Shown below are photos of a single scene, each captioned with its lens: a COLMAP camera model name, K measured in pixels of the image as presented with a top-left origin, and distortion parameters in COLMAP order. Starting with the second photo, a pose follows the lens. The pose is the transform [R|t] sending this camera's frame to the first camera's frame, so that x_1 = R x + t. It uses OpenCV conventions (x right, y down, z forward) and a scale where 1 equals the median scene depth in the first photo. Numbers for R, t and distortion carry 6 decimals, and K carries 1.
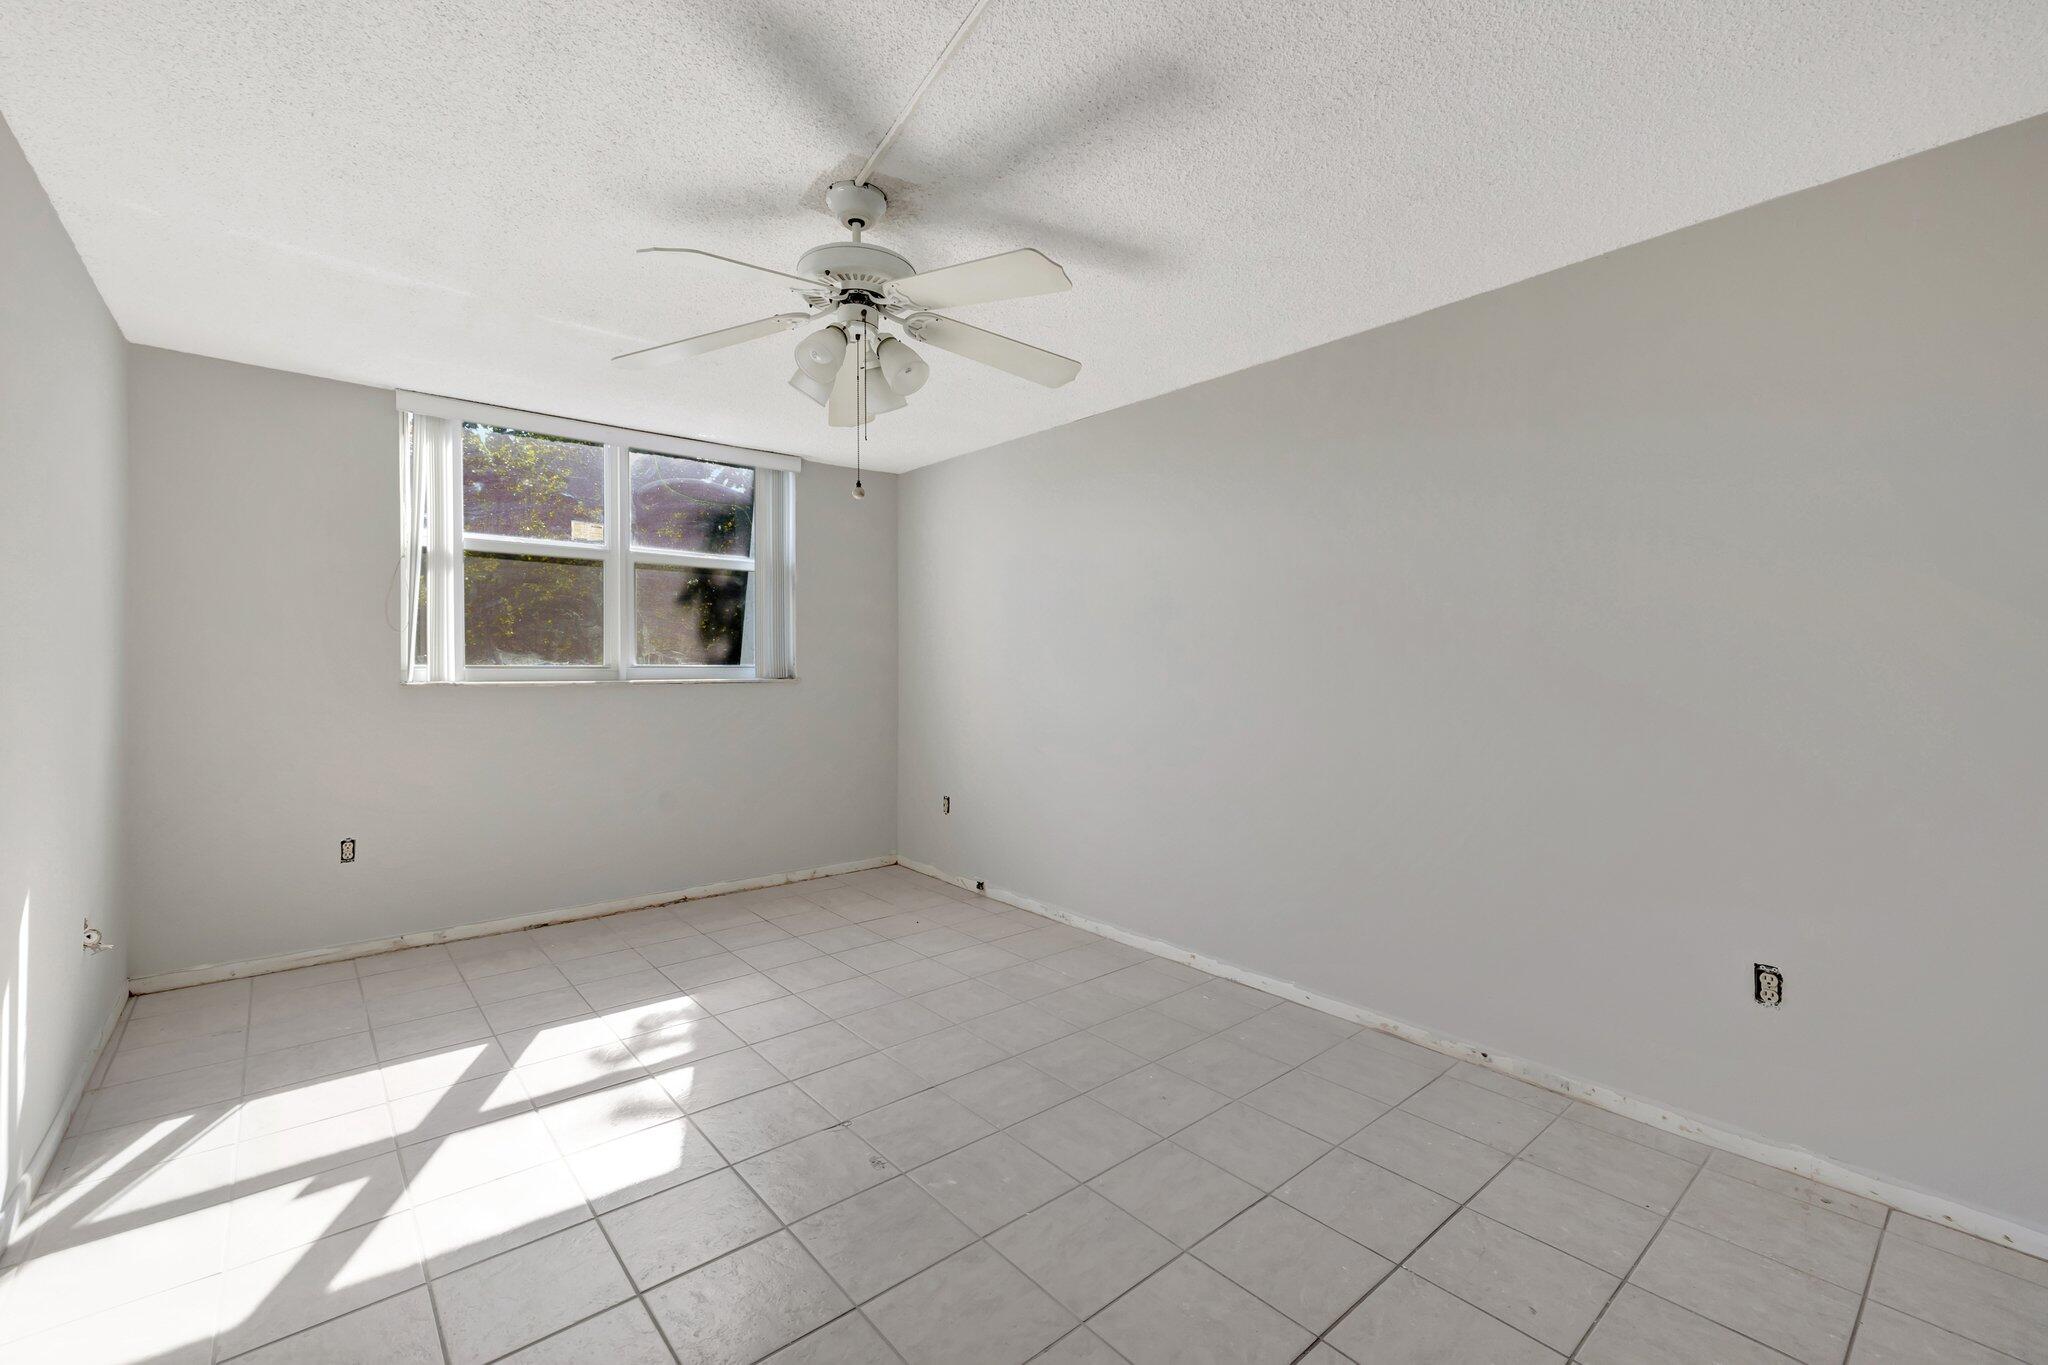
lens RADIAL K [[865.8, 0, 1019.0], [0, 865.8, 666.9], [0, 0, 1]] dist [-0.001609, -0.000017]
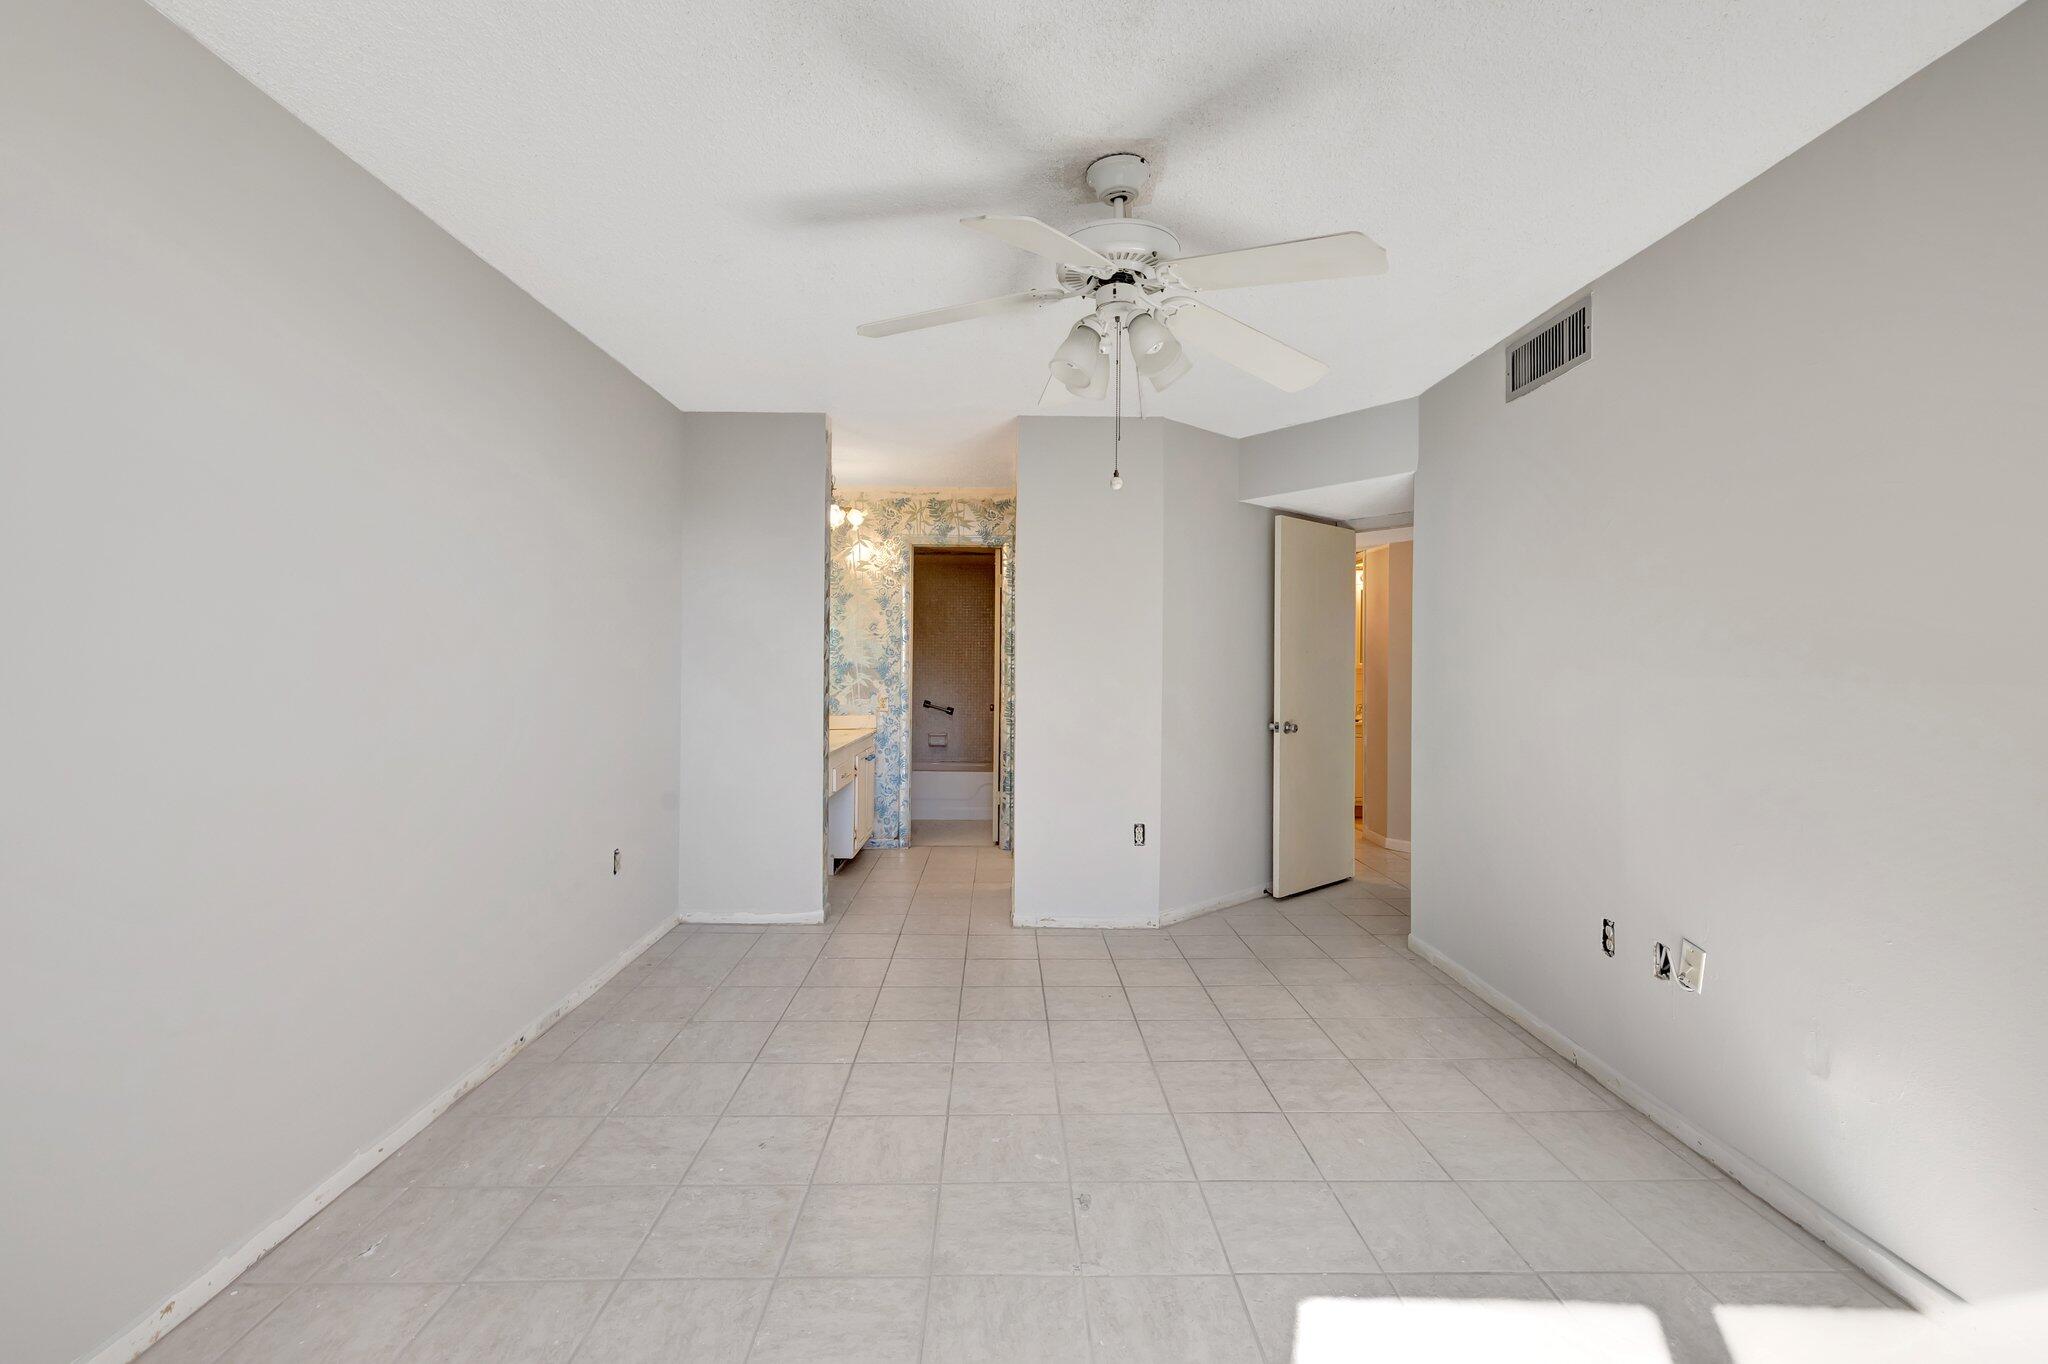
lens RADIAL K [[865.9, 0, 1015.4], [0, 865.9, 660.3], [0, 0, 1]] dist [-0.000360, -0.000118]
pose [[-0.773985, -0.006593, 0.633169, -0.657345], [-0.005325, 0.999978, 0.003904, -0.005856], [-0.633181, -0.000350, -0.774004, 1.683262]]
